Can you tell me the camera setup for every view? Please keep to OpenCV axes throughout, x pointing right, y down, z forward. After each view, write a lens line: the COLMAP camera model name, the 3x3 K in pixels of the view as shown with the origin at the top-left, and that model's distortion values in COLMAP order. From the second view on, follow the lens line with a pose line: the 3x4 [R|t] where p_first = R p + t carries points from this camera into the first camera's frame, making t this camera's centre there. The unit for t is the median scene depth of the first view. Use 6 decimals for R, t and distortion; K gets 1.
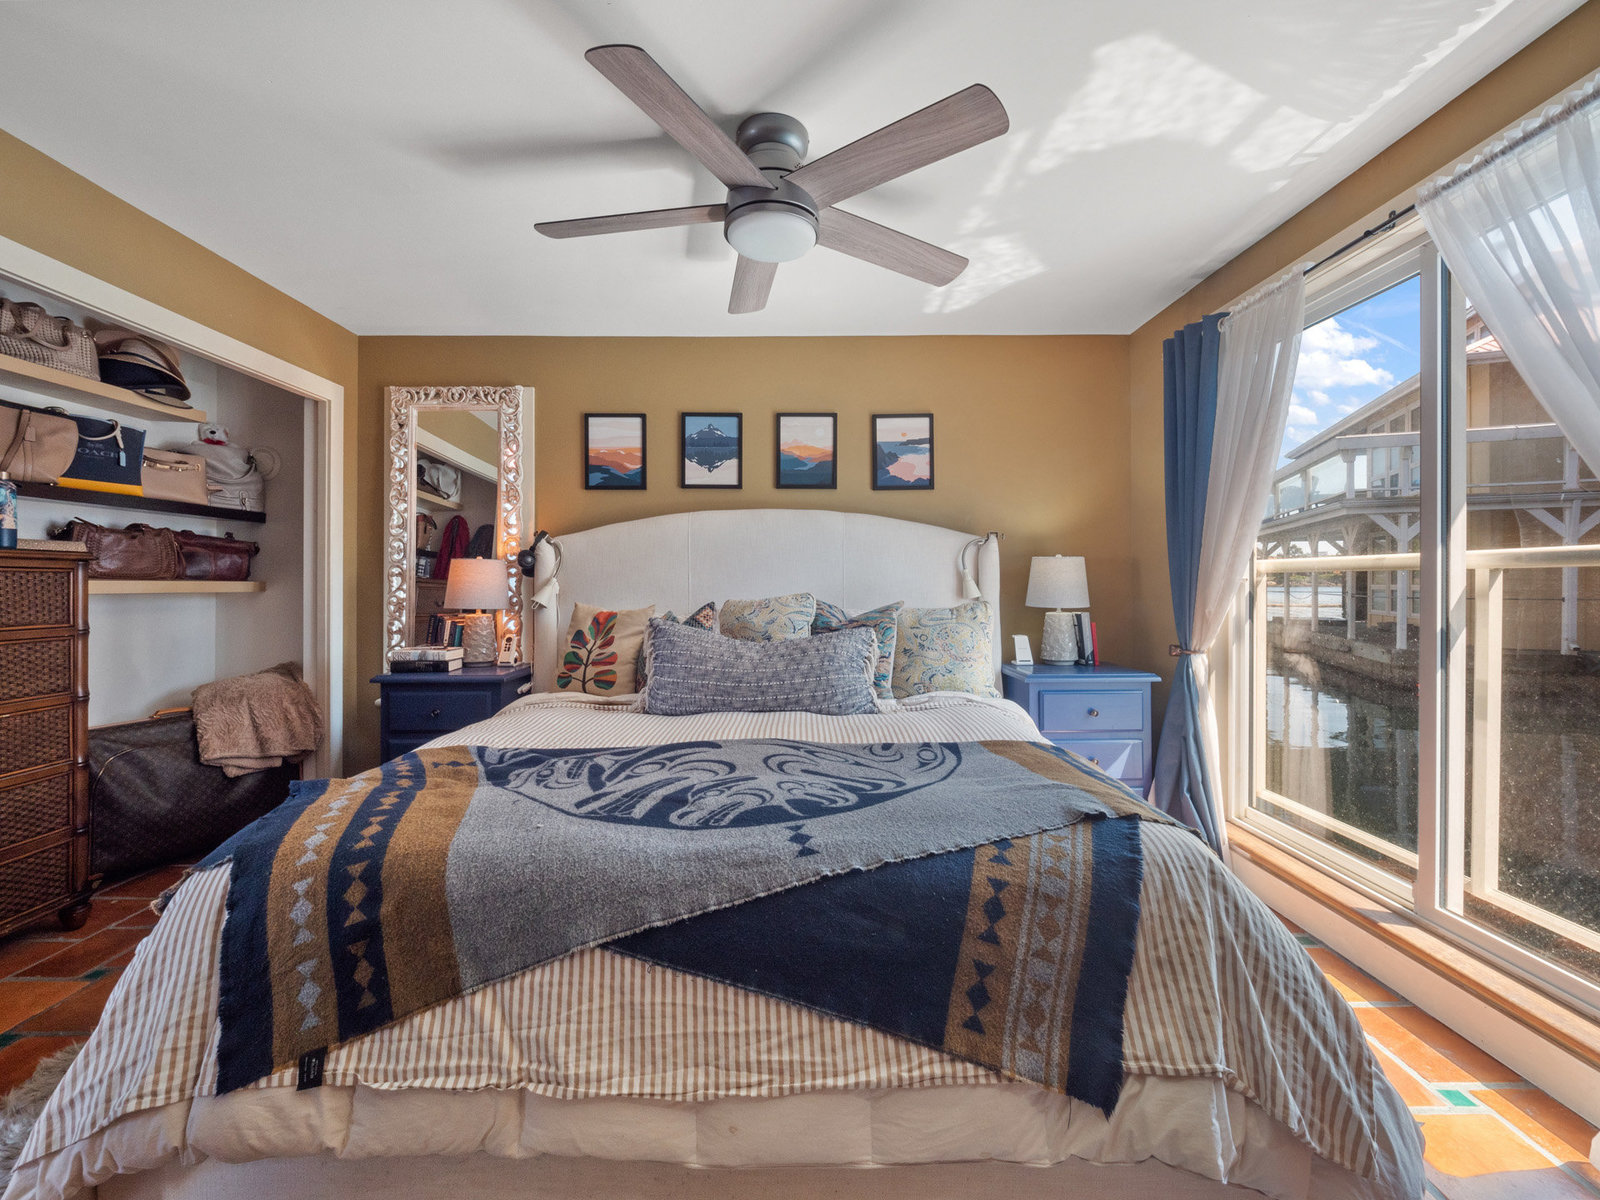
lens RADIAL K [[687.0, 0, 805.8], [0, 687.0, 591.5], [0, 0, 1]] dist [0.000173, -0.005070]
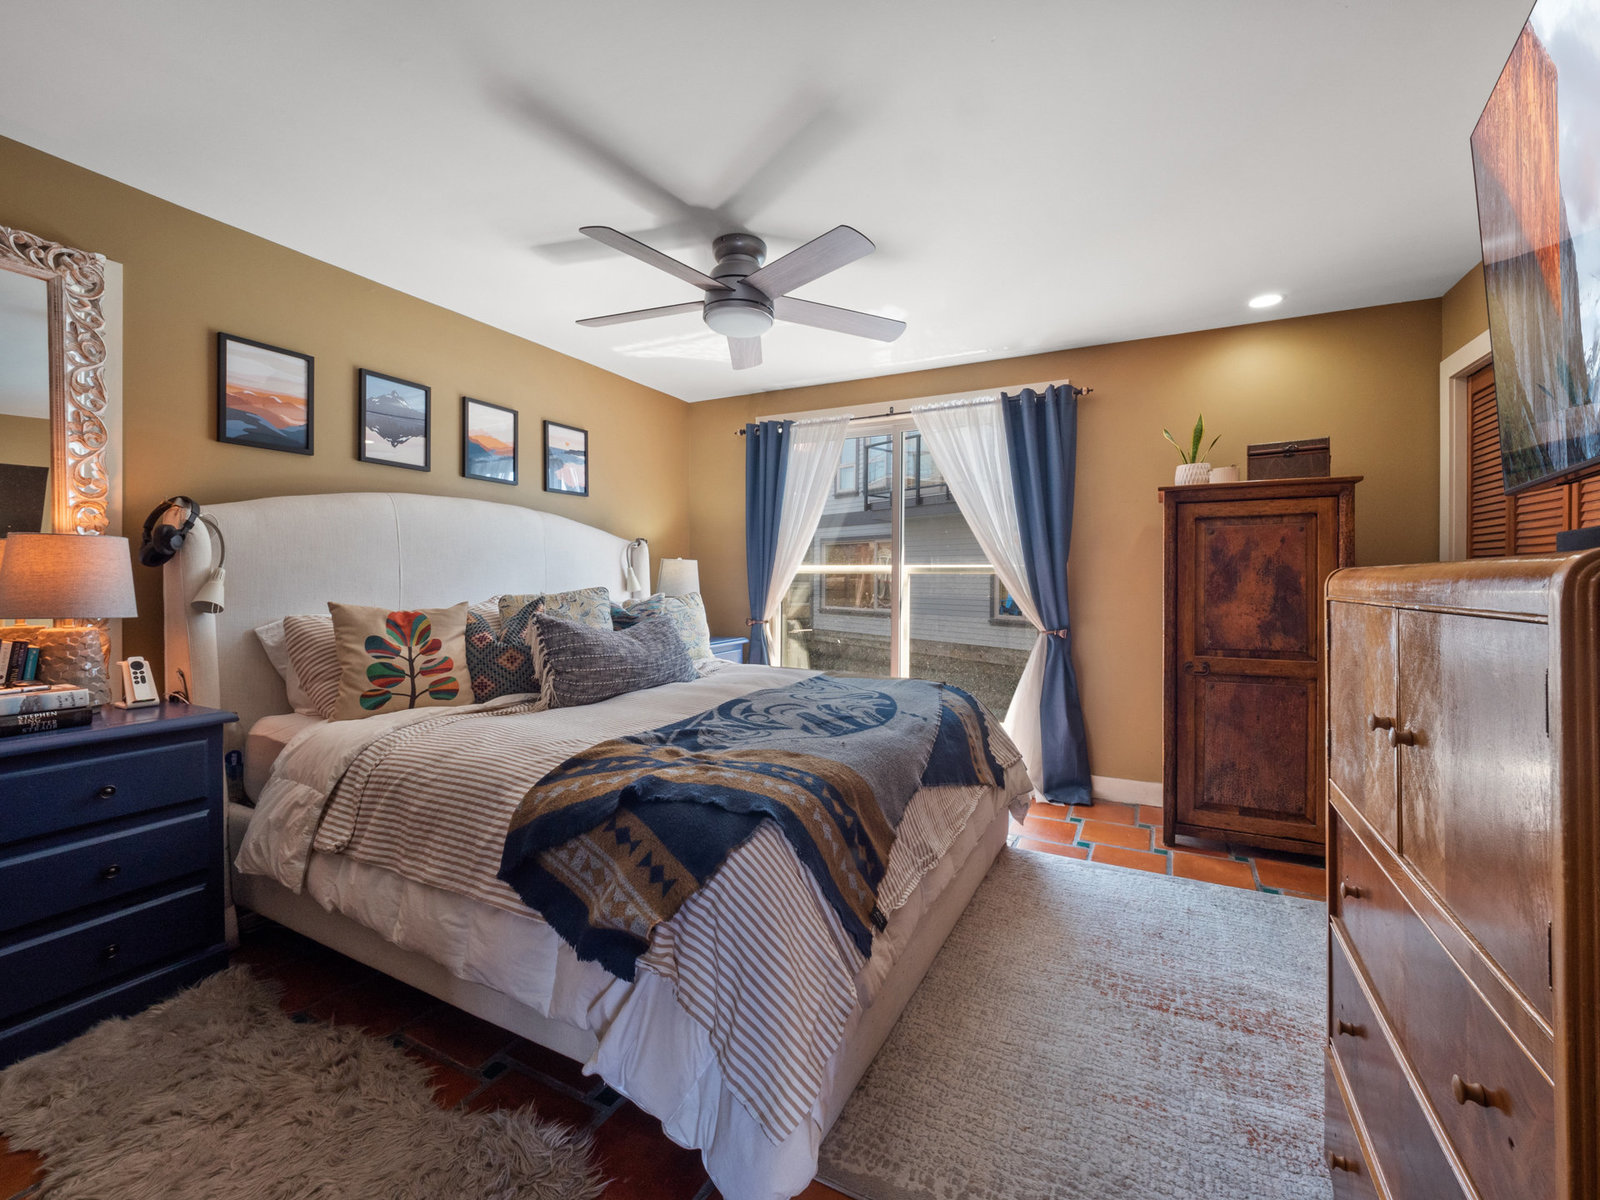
lens RADIAL K [[687.0, 0, 805.8], [0, 687.0, 591.5], [0, 0, 1]] dist [0.000173, -0.005070]
pose [[0.440145, -0.014070, 0.897817, -0.687404], [0.003157, 0.999895, 0.014122, -0.004507], [-0.897921, -0.003381, 0.440143, 0.164403]]
